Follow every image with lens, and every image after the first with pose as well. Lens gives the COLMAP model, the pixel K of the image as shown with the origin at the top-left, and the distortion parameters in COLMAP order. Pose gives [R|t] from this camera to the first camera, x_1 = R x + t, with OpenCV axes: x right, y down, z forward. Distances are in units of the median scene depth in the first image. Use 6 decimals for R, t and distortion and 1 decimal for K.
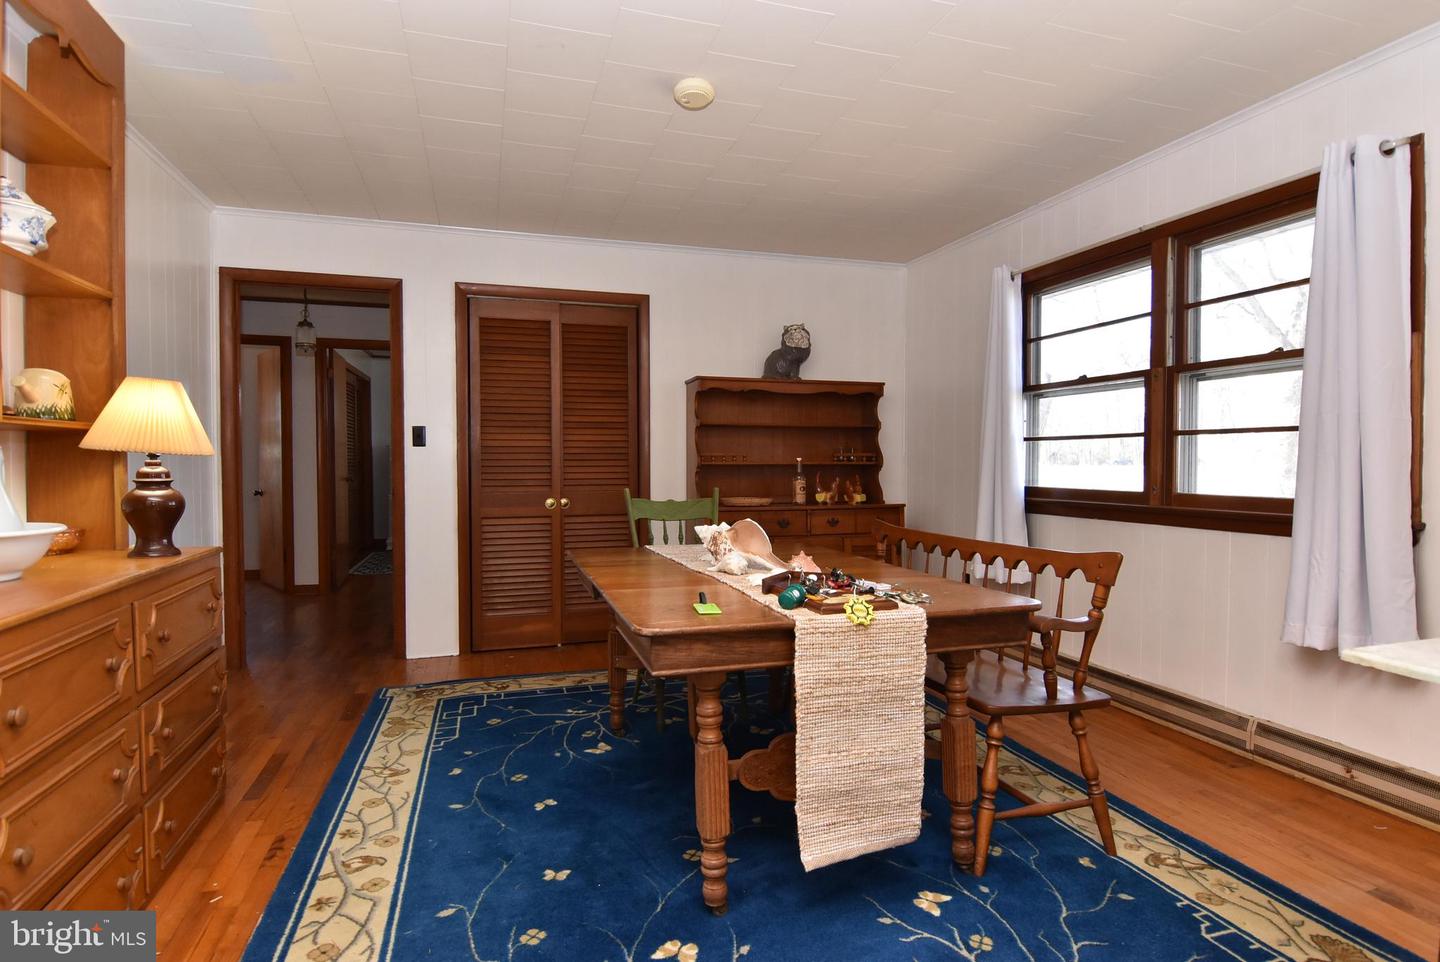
lens RADIAL K [[766.4, 0, 724.7], [0, 766.4, 480.5], [0, 0, 1]] dist [0.004872, -0.018788]
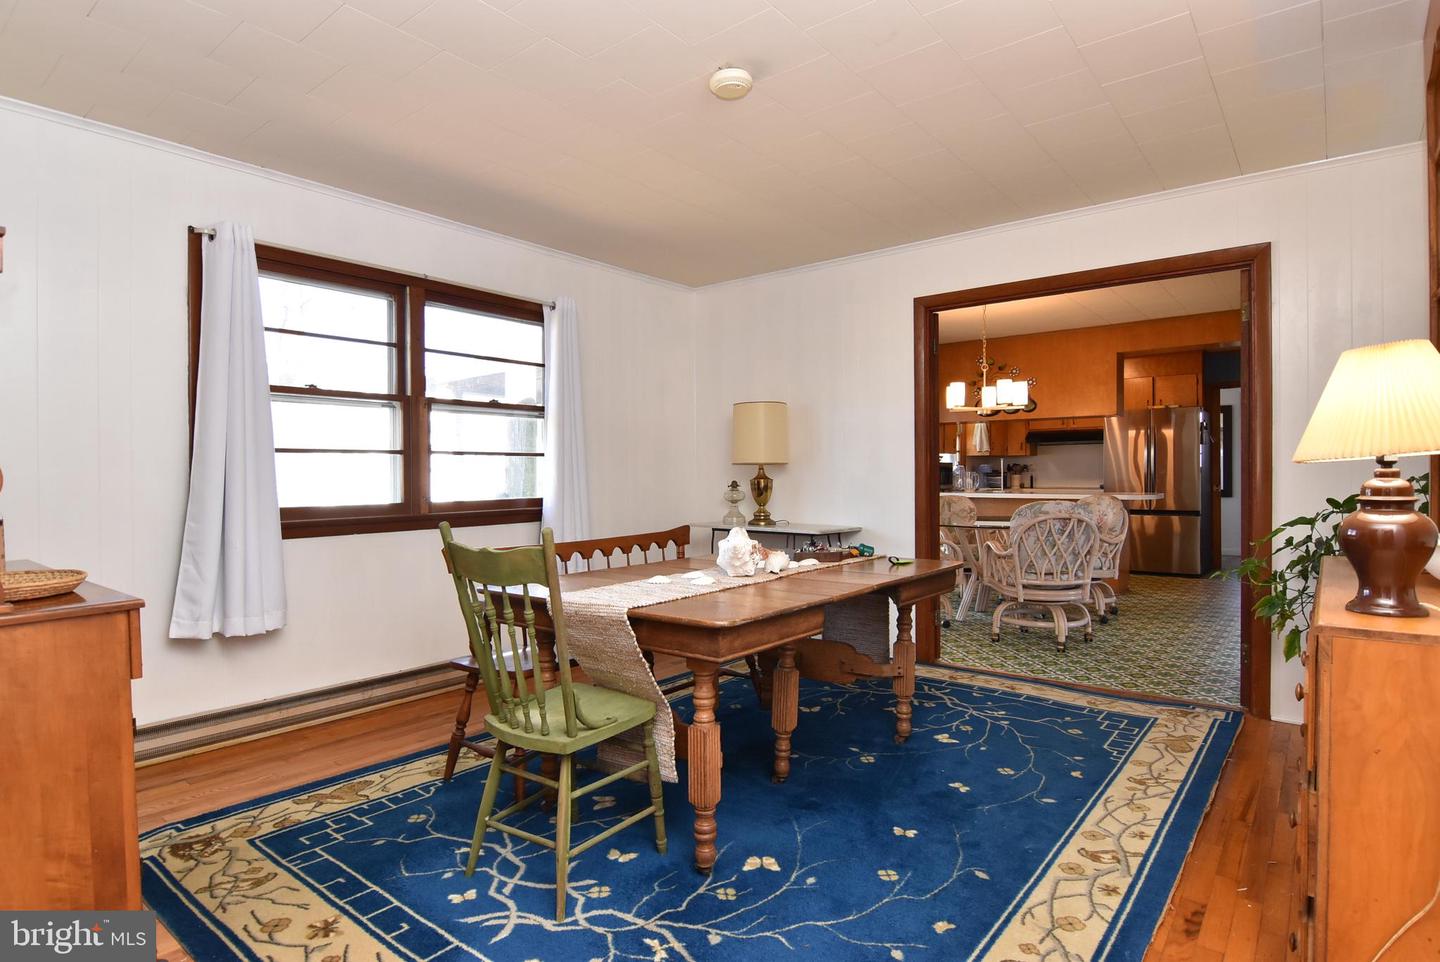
lens RADIAL K [[766.4, 0, 724.7], [0, 766.4, 480.5], [0, 0, 1]] dist [0.004872, -0.018788]
pose [[-0.558503, -0.005283, 0.829486, -0.674068], [0.028298, 0.999276, 0.025418, -0.034296], [-0.829020, 0.037669, -0.557949, 1.276076]]
